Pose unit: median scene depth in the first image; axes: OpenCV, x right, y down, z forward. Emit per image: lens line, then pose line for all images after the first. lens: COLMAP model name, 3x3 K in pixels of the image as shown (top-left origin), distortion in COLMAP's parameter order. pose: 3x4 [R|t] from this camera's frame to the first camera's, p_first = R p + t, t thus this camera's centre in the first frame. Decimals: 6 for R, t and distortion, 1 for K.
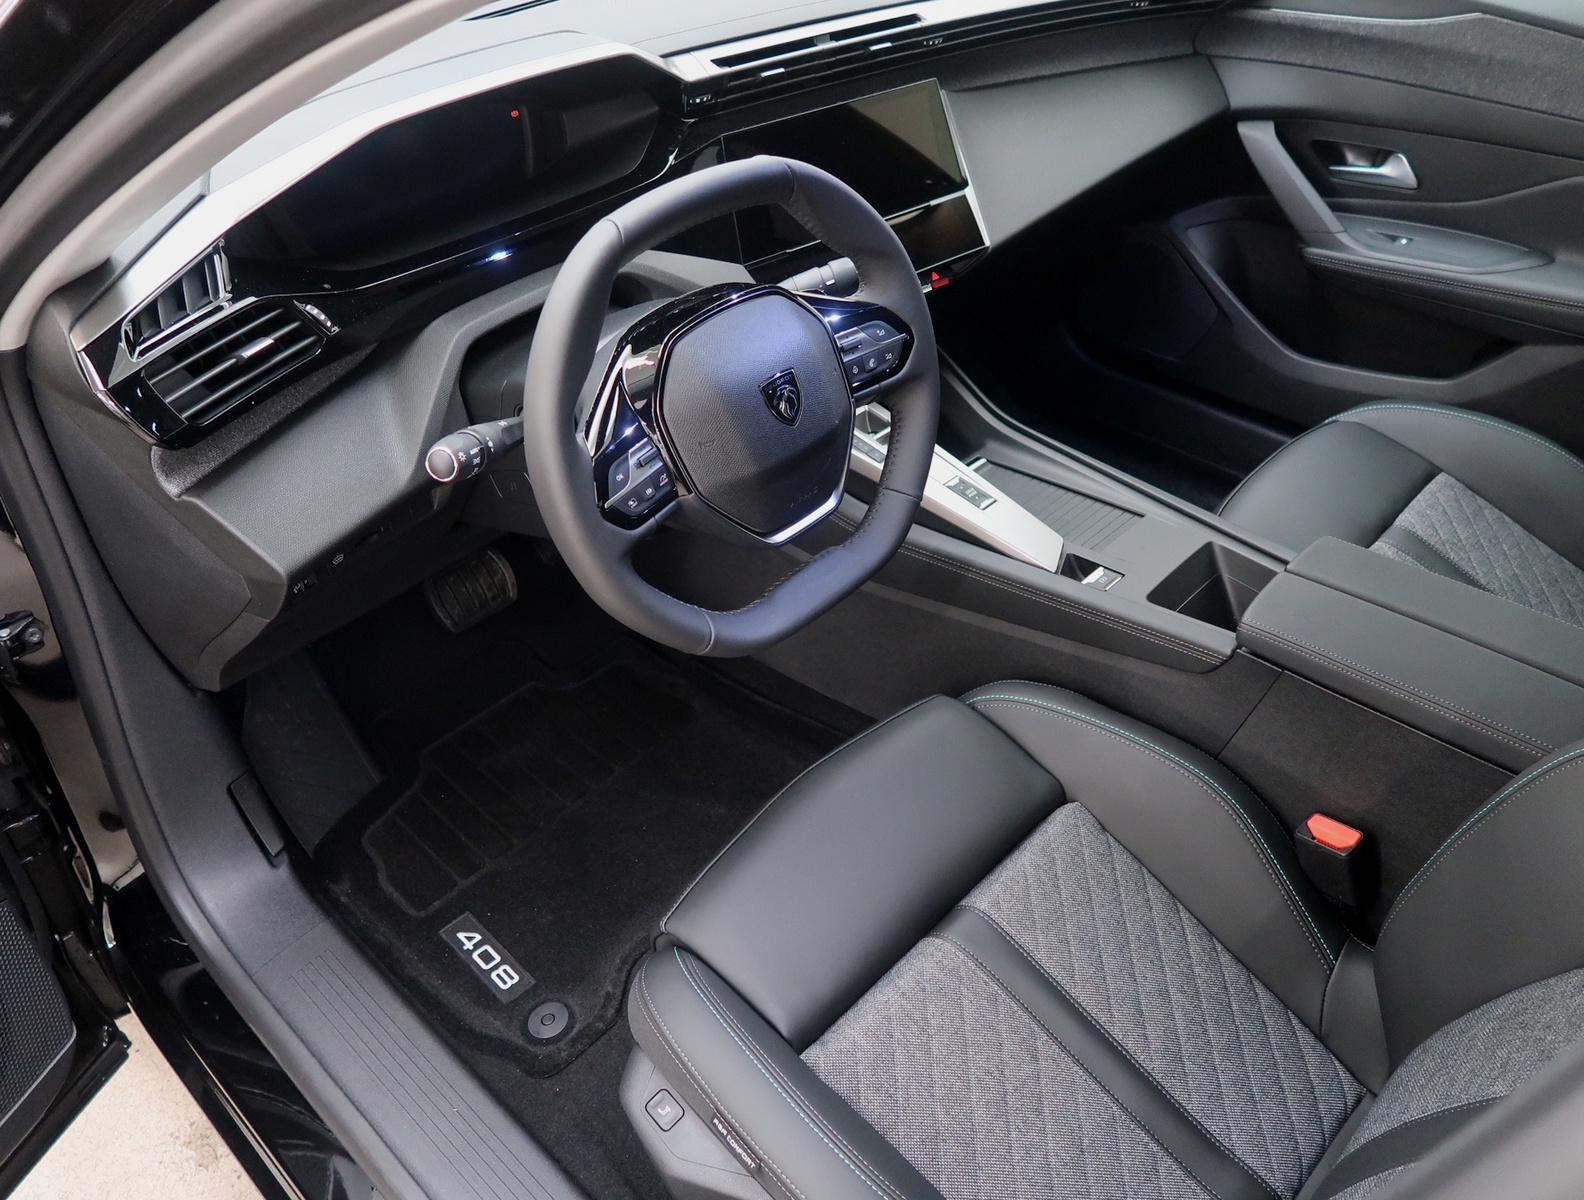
lens RADIAL K [[1229.7, 0, 792.0], [0, 1229.7, 600.0], [0, 0, 1]] dist [-0.022097, 0.000721]
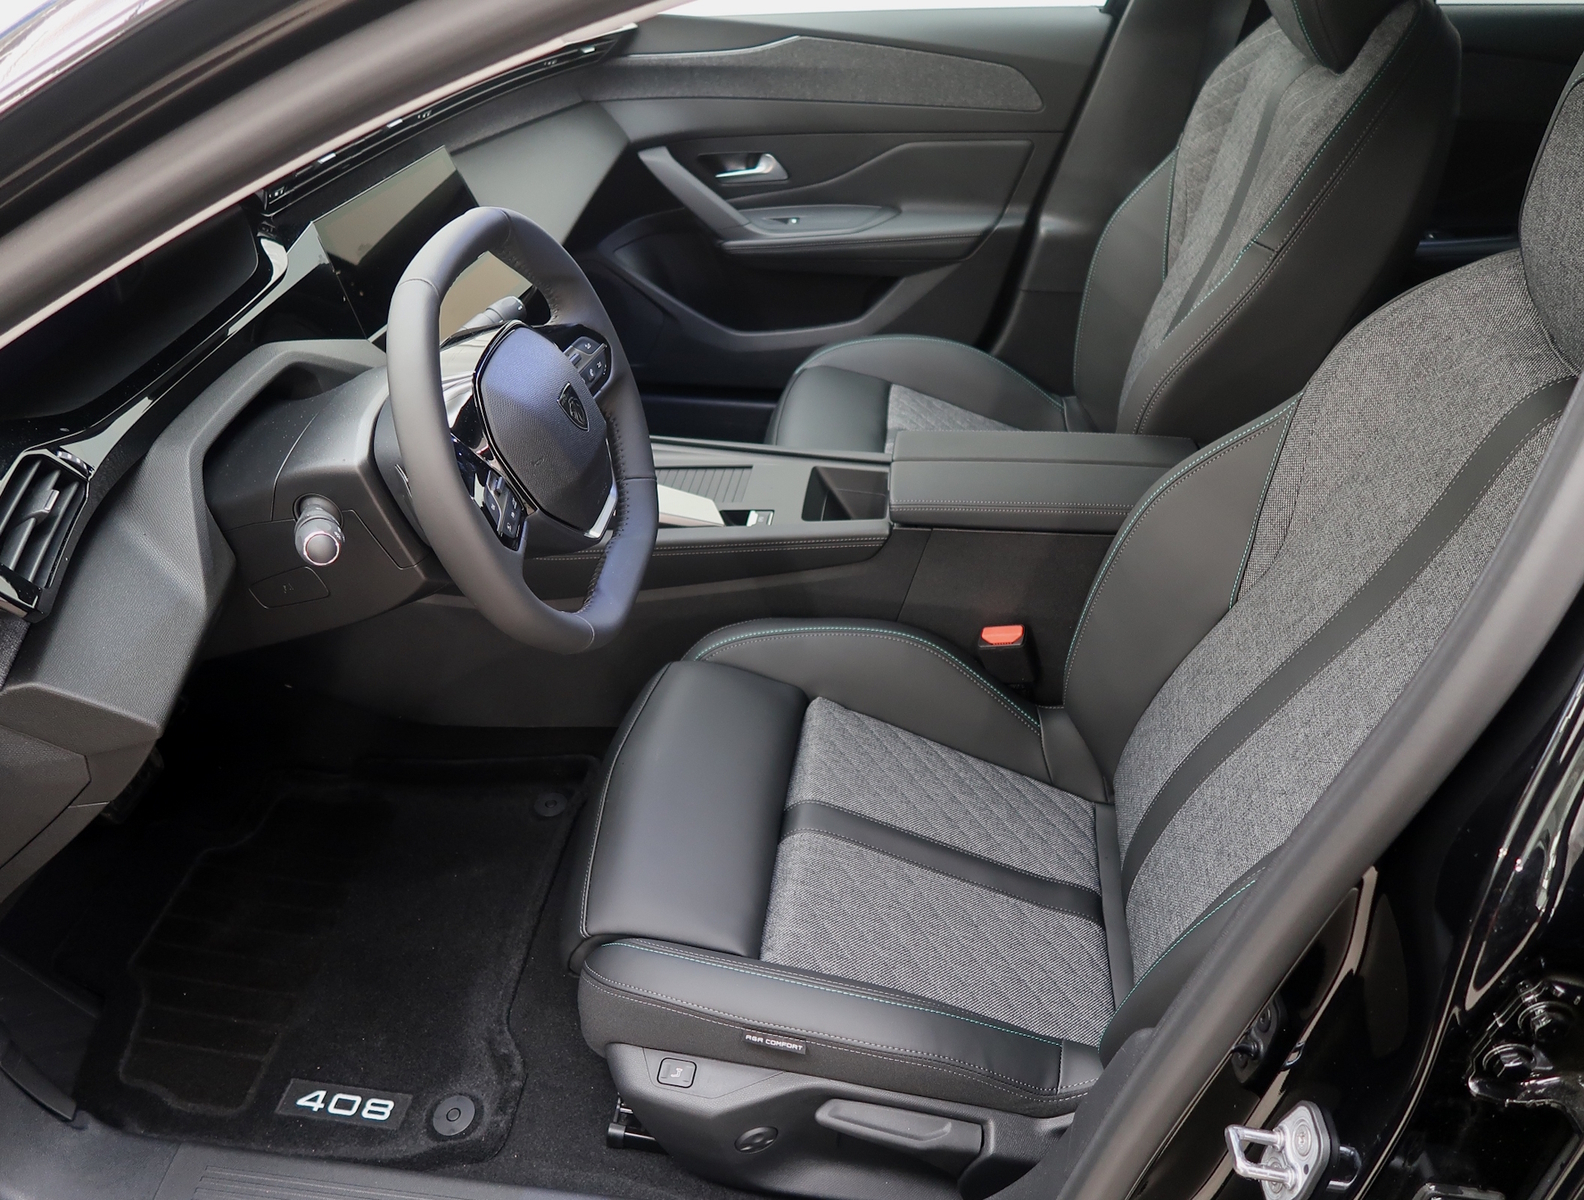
lens RADIAL K [[1229.7, 0, 792.0], [0, 1229.7, 600.0], [0, 0, 1]] dist [-0.022097, 0.000721]
pose [[0.800786, -0.331823, 0.498633, -0.333361], [0.360409, 0.931878, 0.041329, 0.017613], [-0.478380, 0.146616, 0.865827, -0.031036]]
